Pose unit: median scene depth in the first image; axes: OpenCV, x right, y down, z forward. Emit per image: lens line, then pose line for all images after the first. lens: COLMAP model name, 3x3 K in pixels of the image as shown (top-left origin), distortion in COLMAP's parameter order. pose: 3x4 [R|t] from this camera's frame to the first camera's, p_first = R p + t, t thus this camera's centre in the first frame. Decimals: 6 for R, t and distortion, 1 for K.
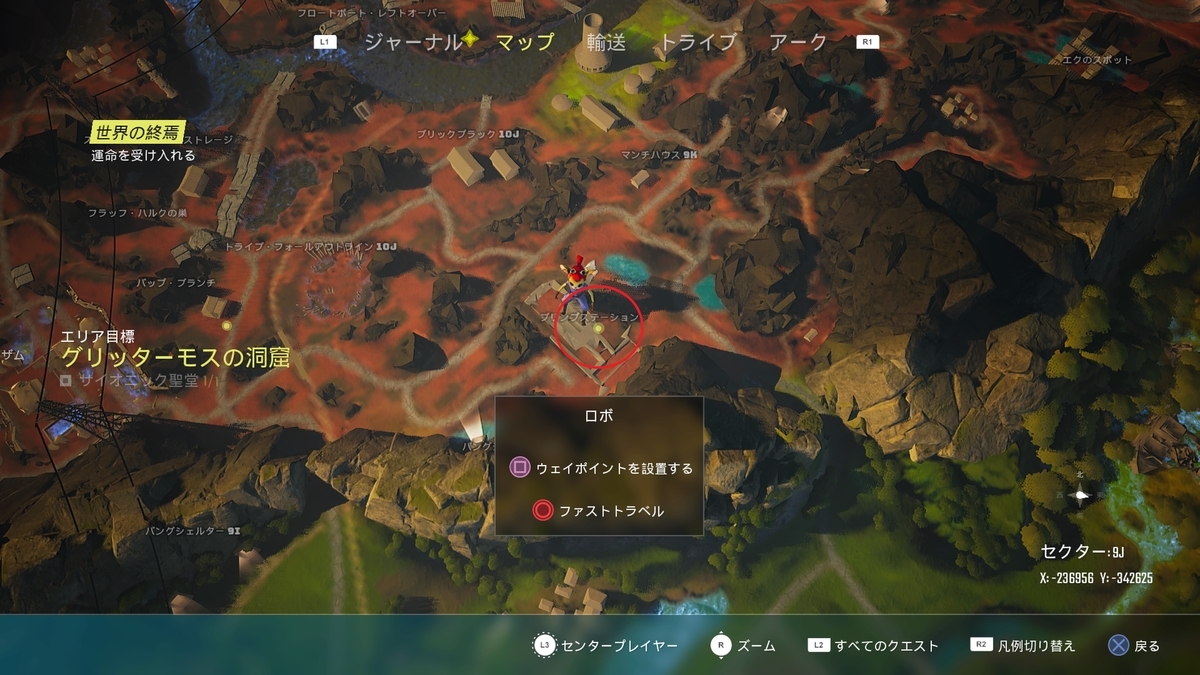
lens RADIAL K [[904.3, 0, 600.5], [0, 904.3, 331.9], [0, 0, 1]] dist [0.001620, -0.005482]
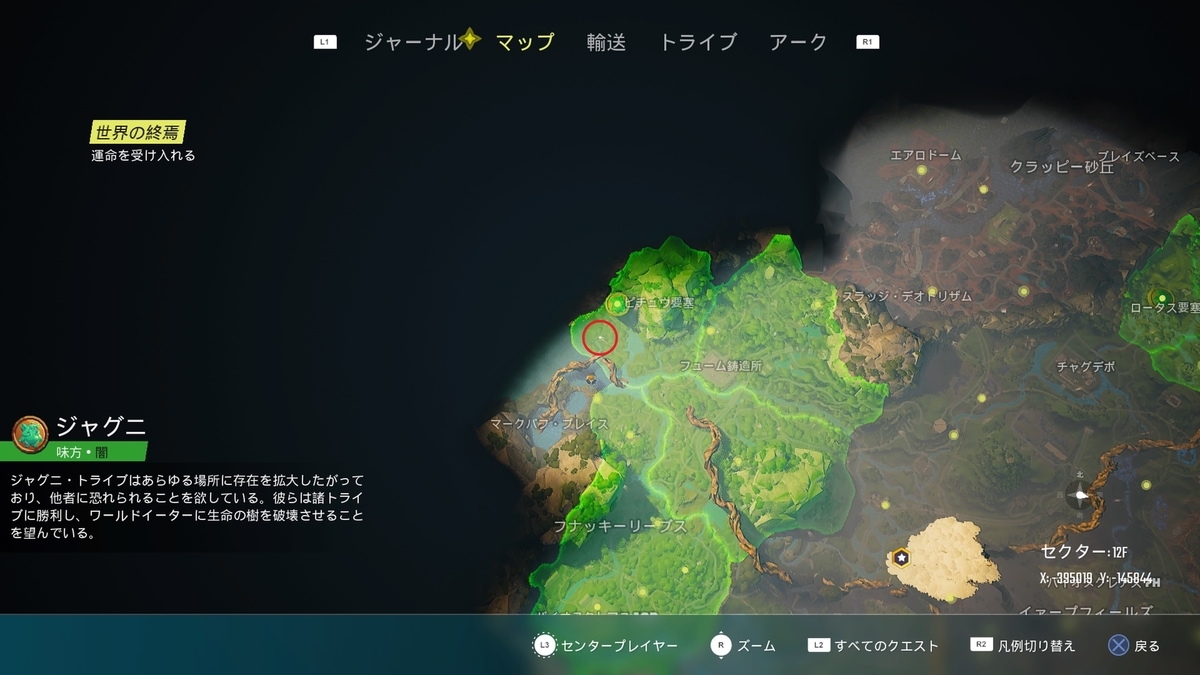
lens RADIAL K [[904.3, 0, 599.9], [0, 904.3, 339.4], [0, 0, 1]] dist [0.001620, -0.005482]
pose [[1.000000, 0.000772, -0.000434, -2.012681], [-0.000769, 0.999979, 0.006381, 0.200736], [0.000439, -0.006381, 0.999980, -3.415566]]
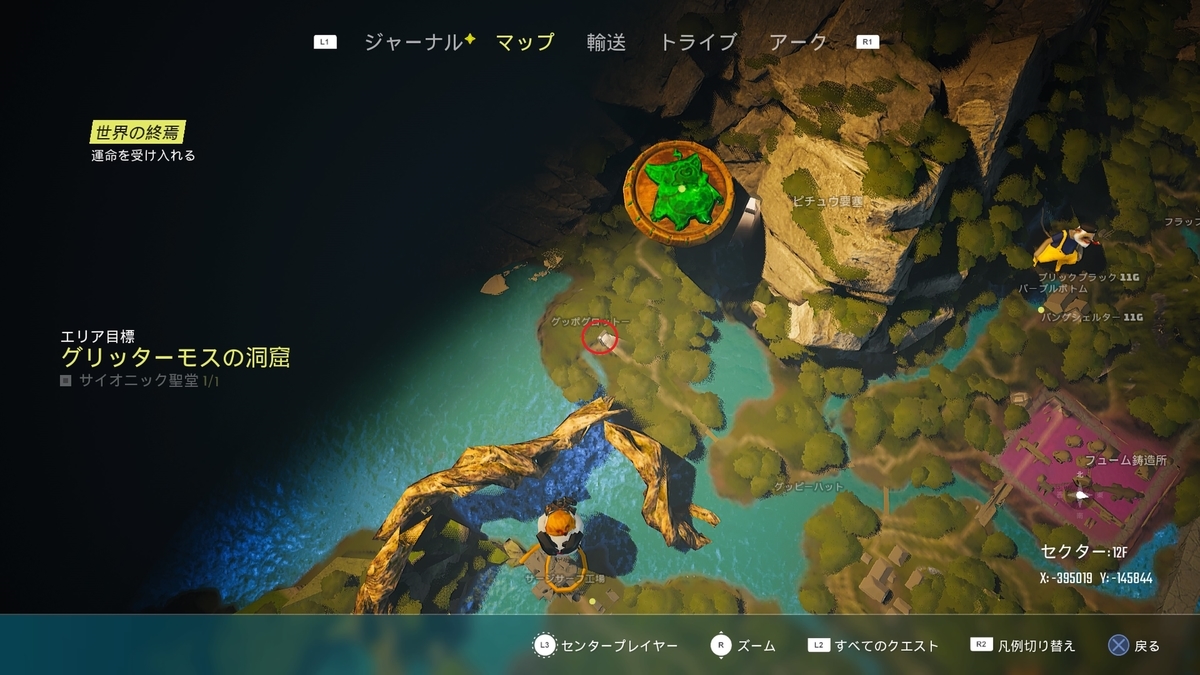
lens RADIAL K [[904.3, 0, 600.9], [0, 904.3, 337.9], [0, 0, 1]] dist [0.001620, -0.005482]
pose [[0.999997, 0.002441, 0.000103, -2.016290], [-0.002441, 0.999981, 0.005742, 0.210446], [-0.000089, -0.005742, 0.999984, -0.297520]]
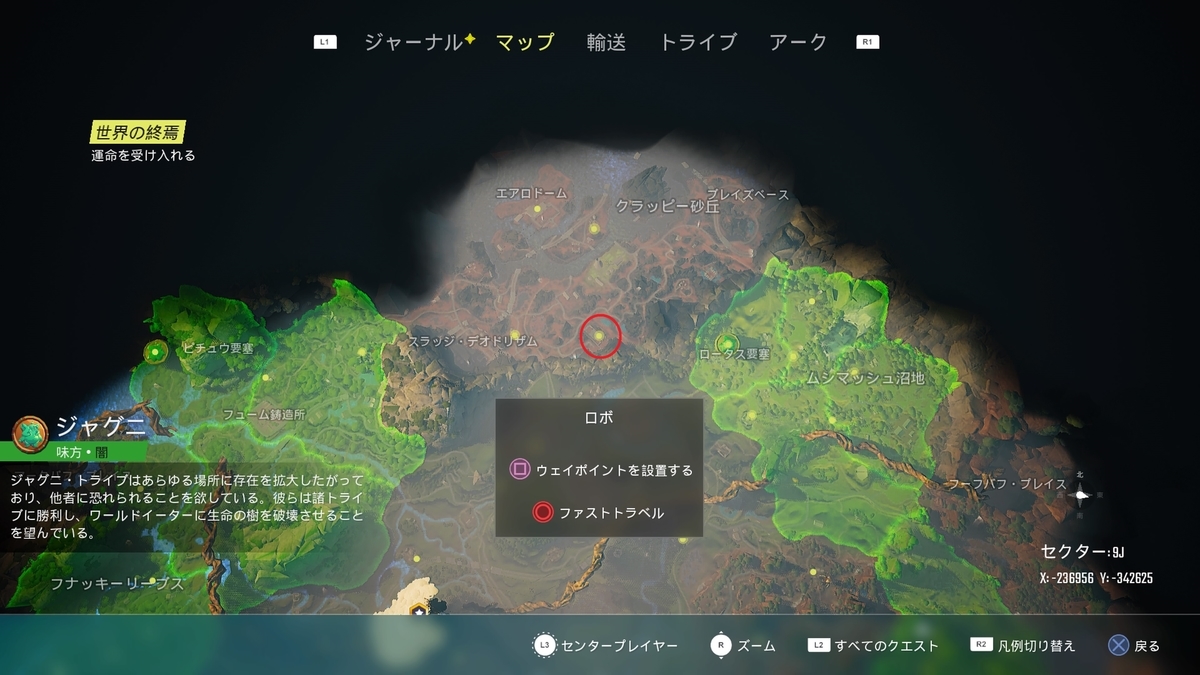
lens RADIAL K [[904.3, 0, 600.8], [0, 904.3, 340.4], [0, 0, 1]] dist [0.001620, -0.005482]
pose [[1.000000, 0.000789, 0.000164, 0.003599], [-0.000790, 0.999973, 0.007259, -0.011383], [-0.000158, -0.007259, 0.999974, -3.328761]]
